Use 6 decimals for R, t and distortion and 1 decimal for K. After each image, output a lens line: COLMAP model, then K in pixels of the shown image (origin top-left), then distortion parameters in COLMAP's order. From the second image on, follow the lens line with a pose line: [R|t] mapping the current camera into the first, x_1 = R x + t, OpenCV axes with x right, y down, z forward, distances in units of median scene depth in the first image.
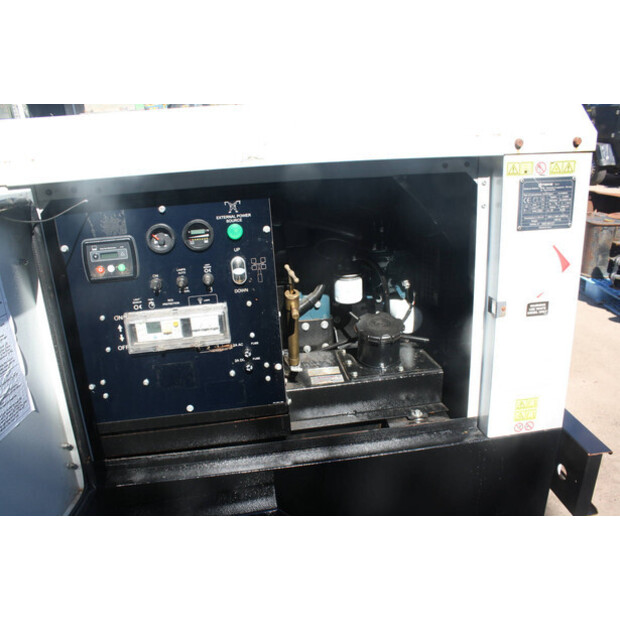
lens RADIAL K [[522.5, 0, 310.0], [0, 522.5, 307.9], [0, 0, 1]] dist [-0.146841, 0.102670]
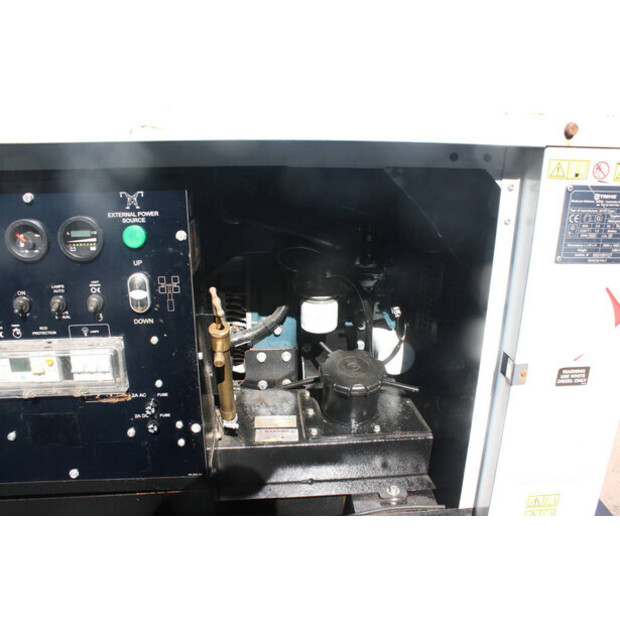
lens RADIAL K [[522.5, 0, 309.2], [0, 522.5, 312.7], [0, 0, 1]] dist [-0.146841, 0.102670]
pose [[0.997010, 0.072710, -0.026178, 0.108562], [-0.071756, 0.996783, 0.035717, -0.087325], [0.028691, -0.033732, 0.999019, 0.327818]]
